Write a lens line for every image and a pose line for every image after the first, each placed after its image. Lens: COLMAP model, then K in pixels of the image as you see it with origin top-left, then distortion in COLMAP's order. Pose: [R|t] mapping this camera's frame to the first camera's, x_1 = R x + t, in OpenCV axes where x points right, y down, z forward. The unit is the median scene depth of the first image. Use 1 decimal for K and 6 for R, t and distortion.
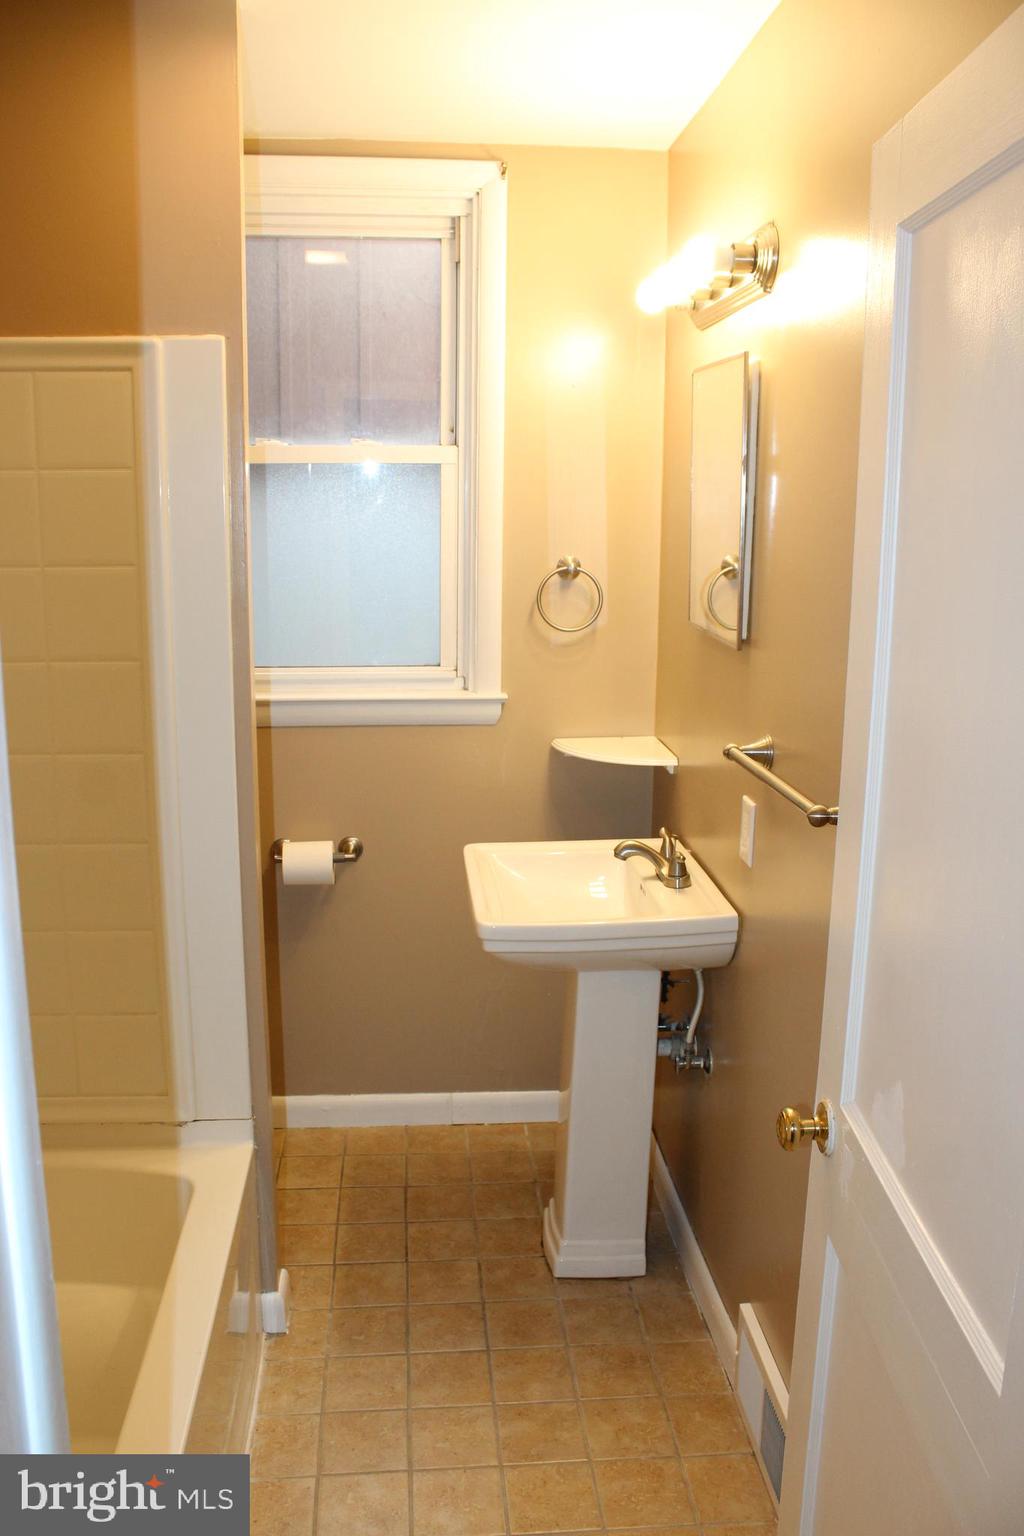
lens RADIAL K [[1283.6, 0, 512.9], [0, 1283.6, 767.9], [0, 0, 1]] dist [-0.160956, 0.133723]
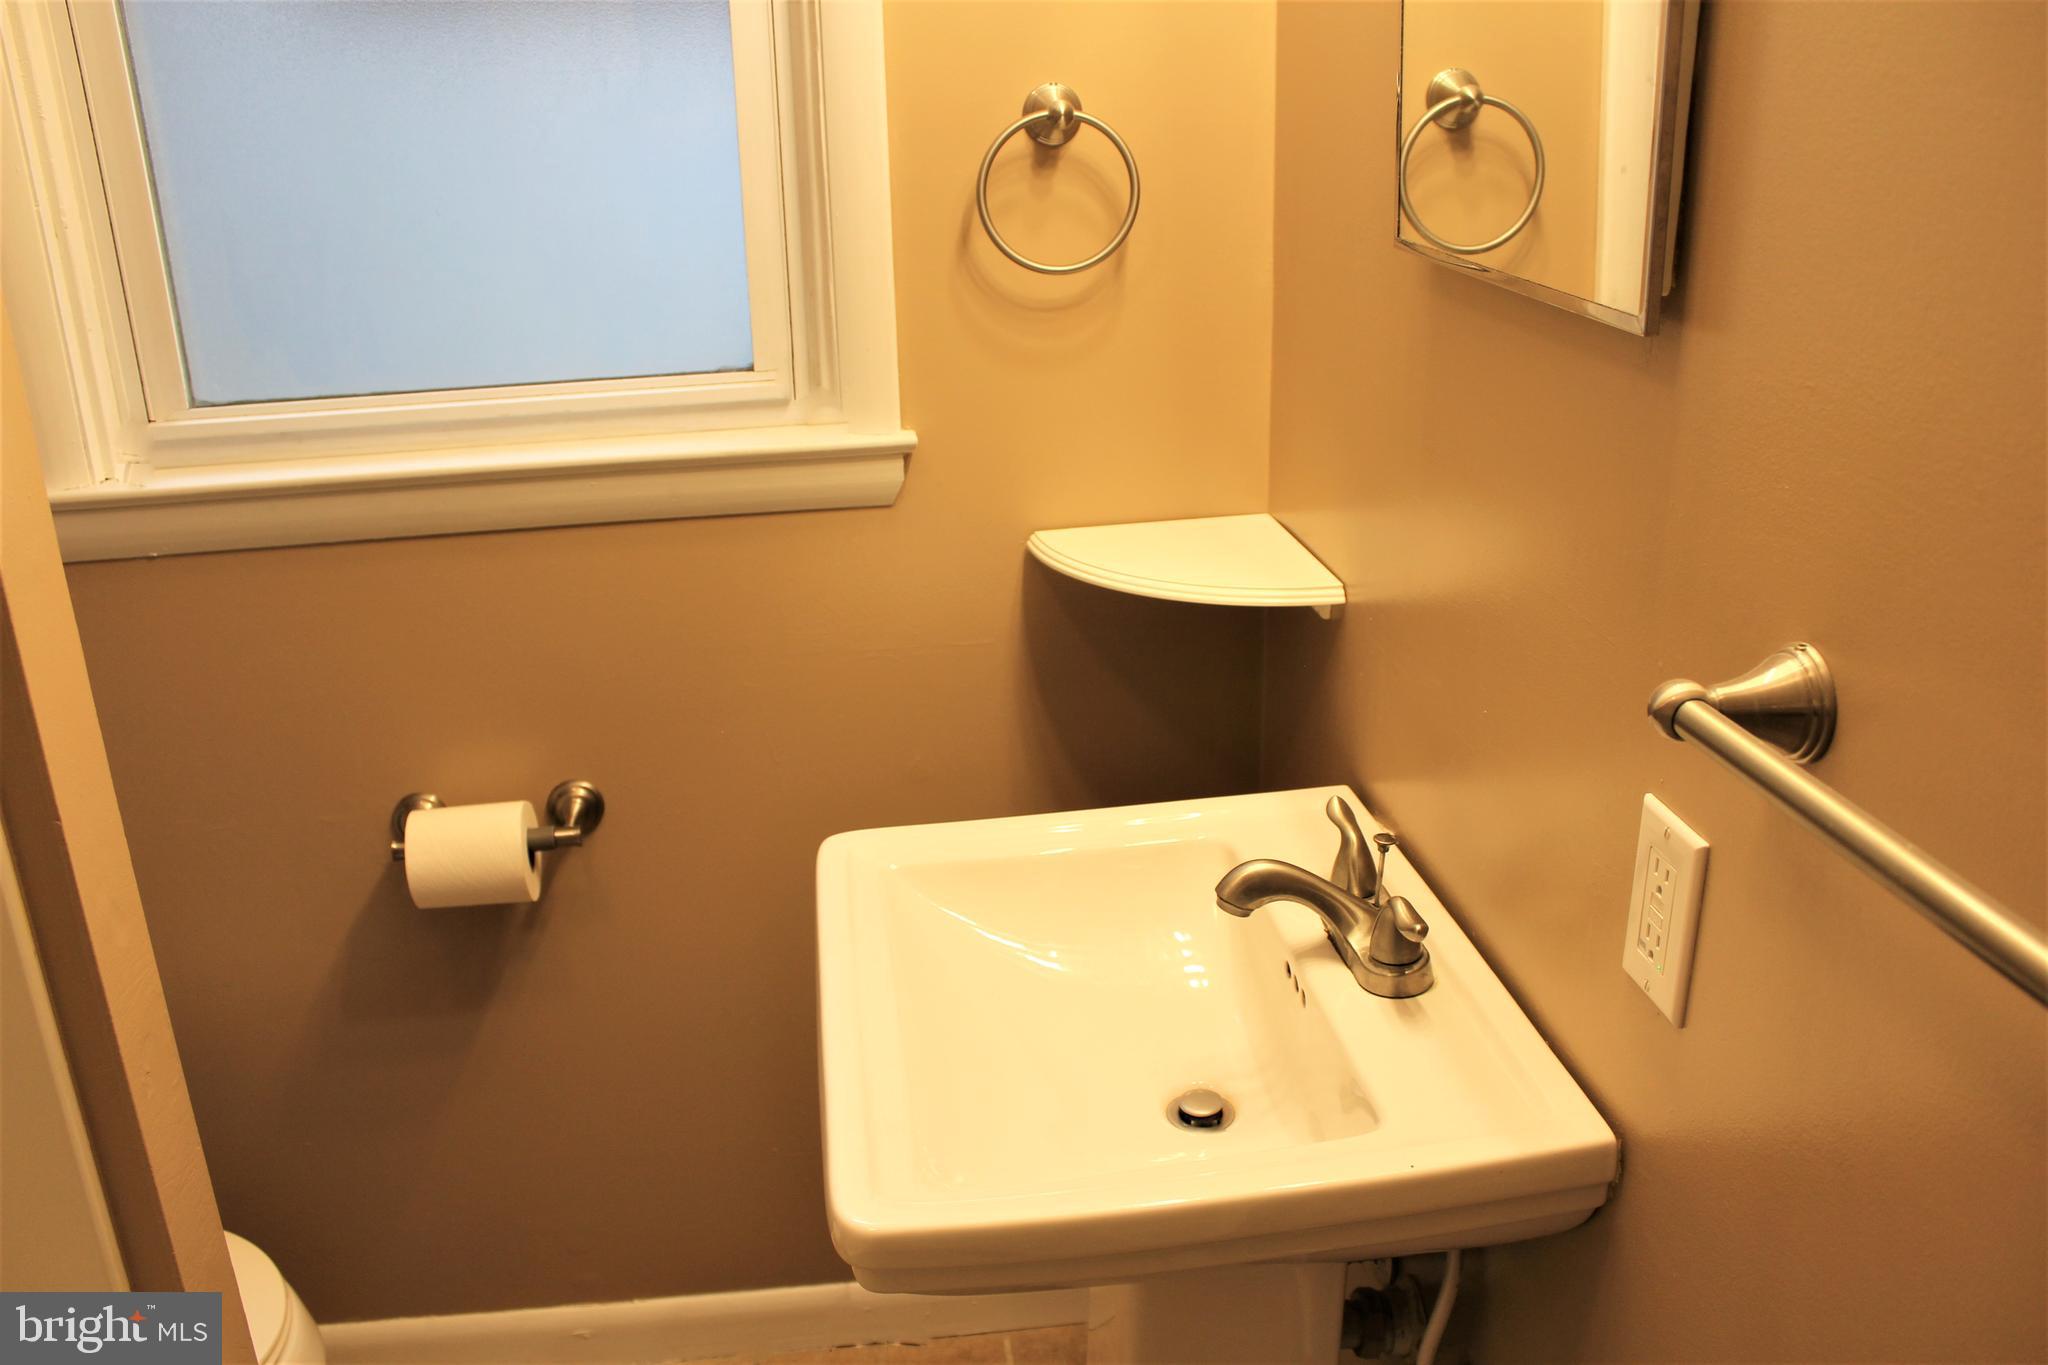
lens RADIAL K [[1711.5, 0, 1024.5], [0, 1711.5, 682.5], [0, 0, 1]] dist [-0.160956, 0.133723]
pose [[0.998556, -0.048358, 0.023400, 0.013973], [0.044684, 0.989431, 0.137945, -0.053062], [-0.029824, -0.136701, 0.990163, 0.451615]]
